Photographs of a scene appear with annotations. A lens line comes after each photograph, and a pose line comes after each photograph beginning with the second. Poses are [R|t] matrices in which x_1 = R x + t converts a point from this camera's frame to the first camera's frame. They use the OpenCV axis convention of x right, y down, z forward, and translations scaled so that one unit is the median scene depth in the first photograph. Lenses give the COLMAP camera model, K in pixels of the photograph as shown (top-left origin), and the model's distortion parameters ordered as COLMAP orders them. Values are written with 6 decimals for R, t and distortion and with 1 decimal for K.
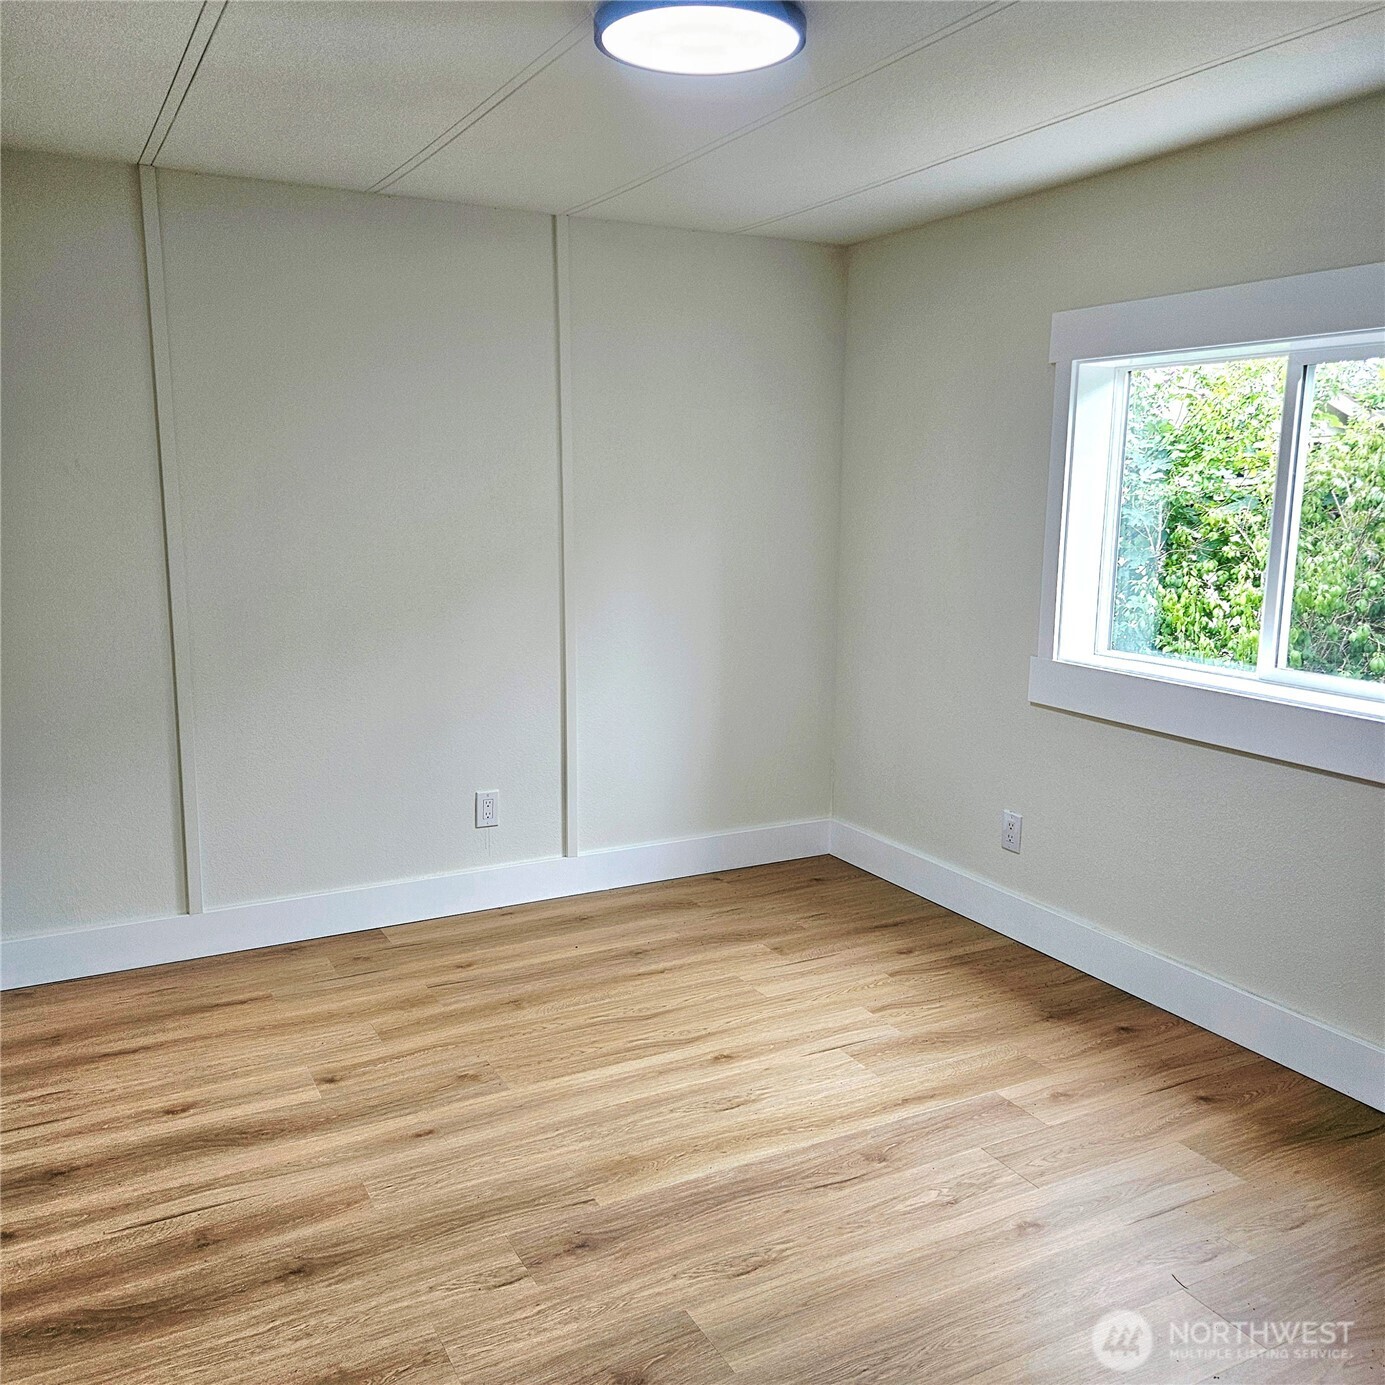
lens RADIAL K [[1244.8, 0, 691.1], [0, 1244.8, 693.1], [0, 0, 1]] dist [0.083741, -0.076333]
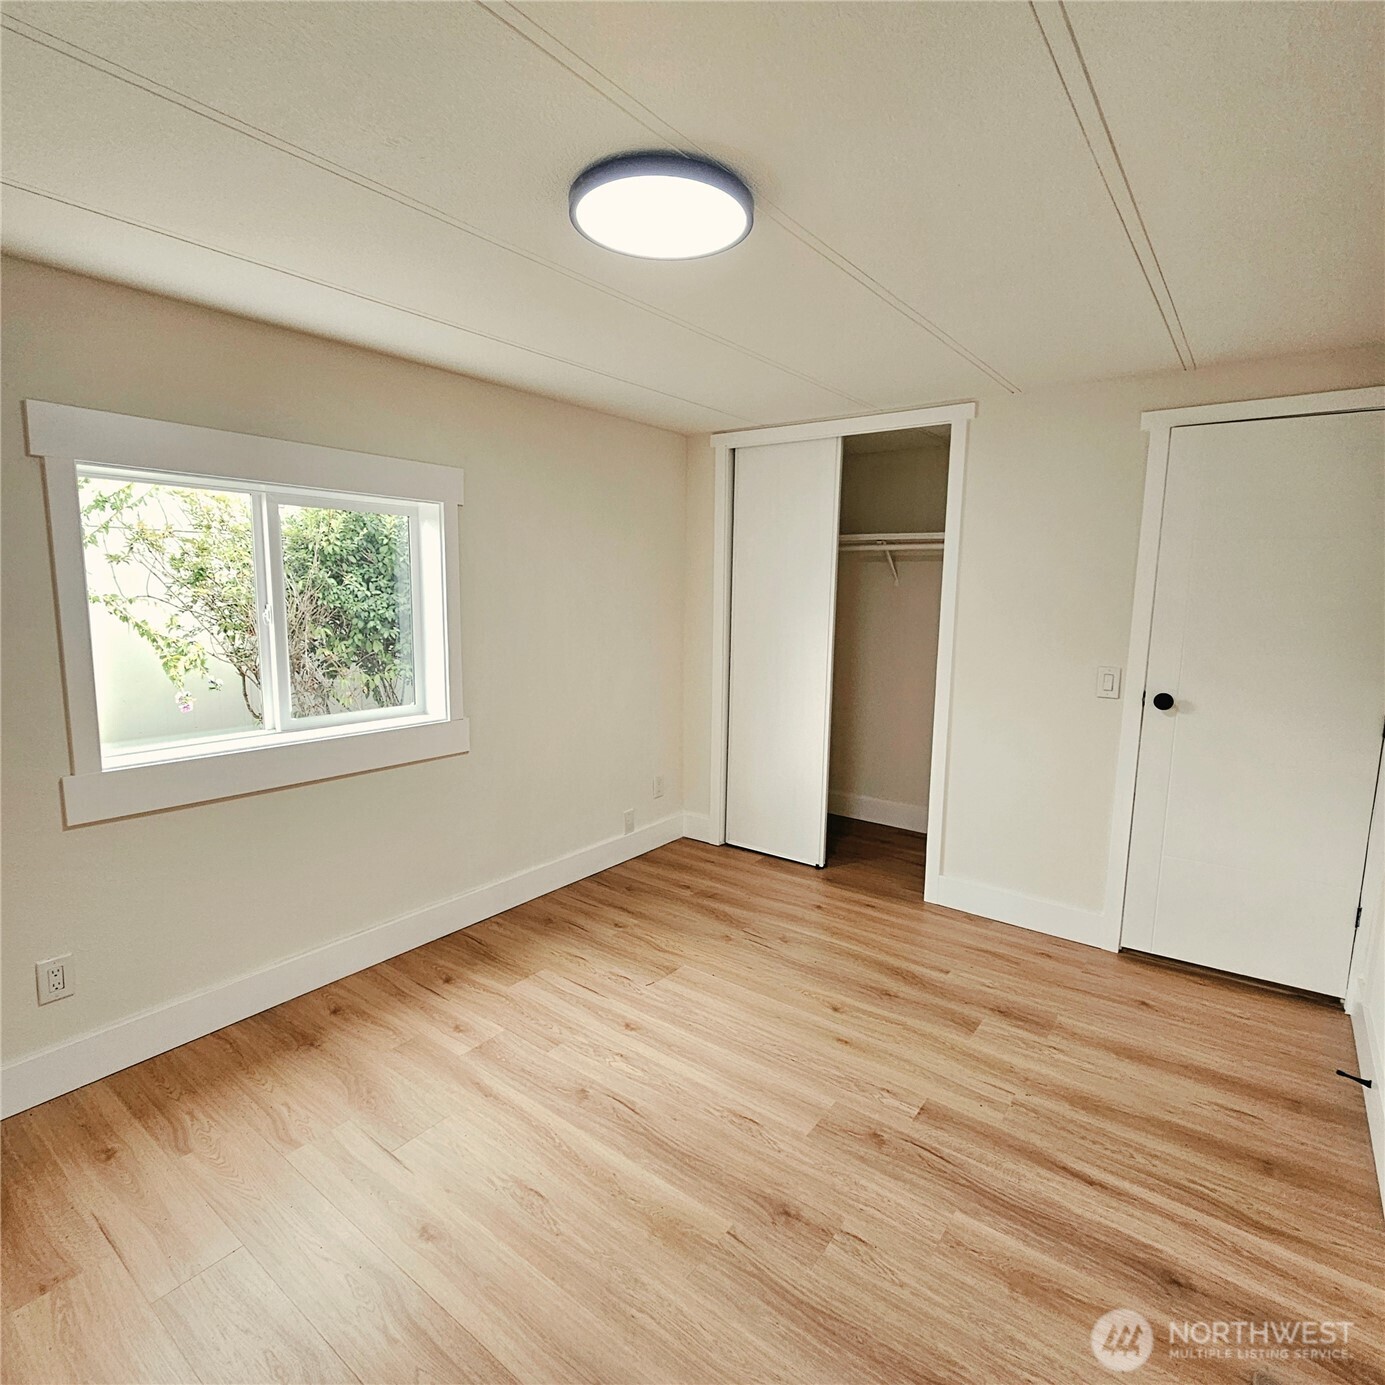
lens RADIAL K [[767.8, 0, 689.9], [0, 767.8, 694.0], [0, 0, 1]] dist [0.005666, -0.002424]
pose [[-0.423644, -0.137891, 0.895272, -0.598401], [0.136615, 0.967314, 0.213633, -0.211544], [-0.895468, 0.212812, -0.390959, 1.165044]]
